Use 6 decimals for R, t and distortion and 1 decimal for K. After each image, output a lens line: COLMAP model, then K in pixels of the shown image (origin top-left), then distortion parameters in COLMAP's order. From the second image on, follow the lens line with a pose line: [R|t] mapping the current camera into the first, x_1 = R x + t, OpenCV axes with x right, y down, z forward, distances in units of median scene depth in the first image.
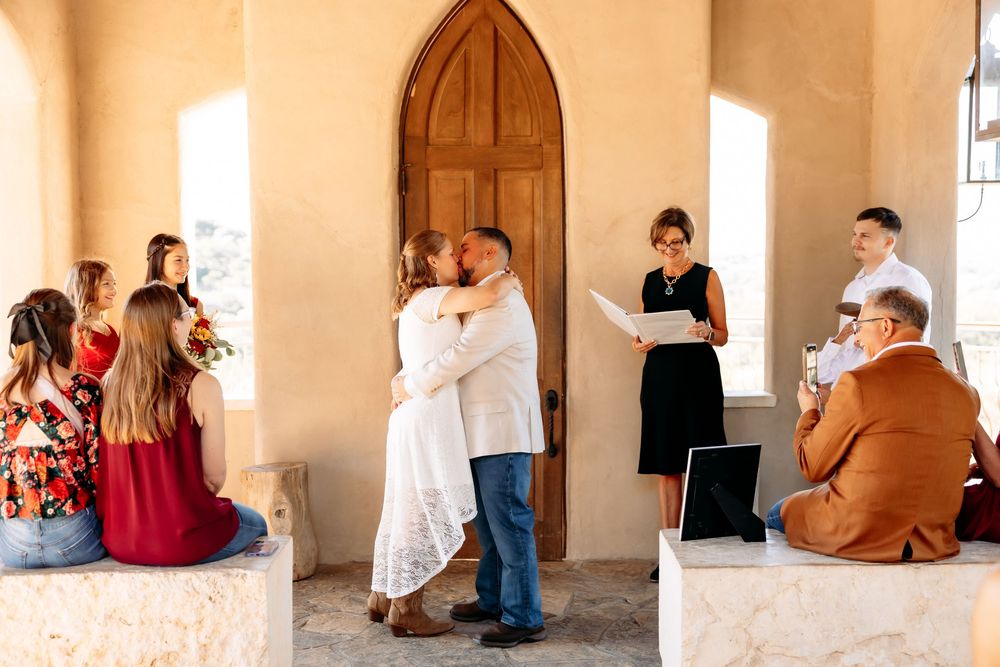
lens RADIAL K [[1261.0, 0, 507.4], [0, 1261.0, 336.1], [0, 0, 1]] dist [0.073828, 0.000000]
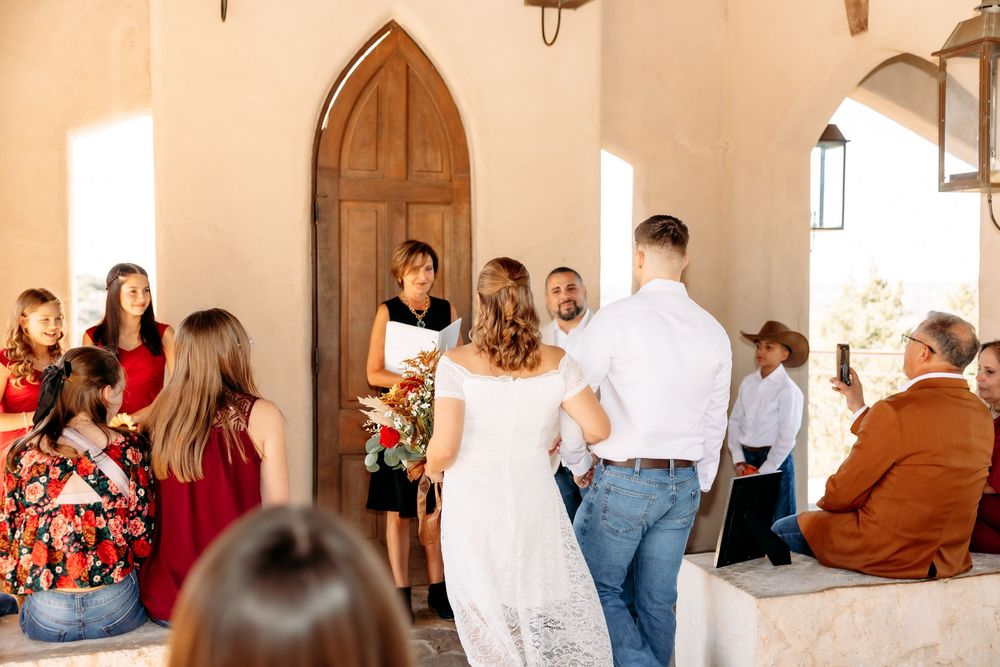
lens RADIAL K [[1108.0, 0, 508.9], [0, 1108.0, 324.4], [0, 0, 1]] dist [0.036806, 0.000000]
pose [[0.958639, 0.003137, 0.284608, -0.287455], [0.005161, 0.999583, -0.028400, -0.011264], [-0.284578, 0.028695, 0.958223, 0.180250]]
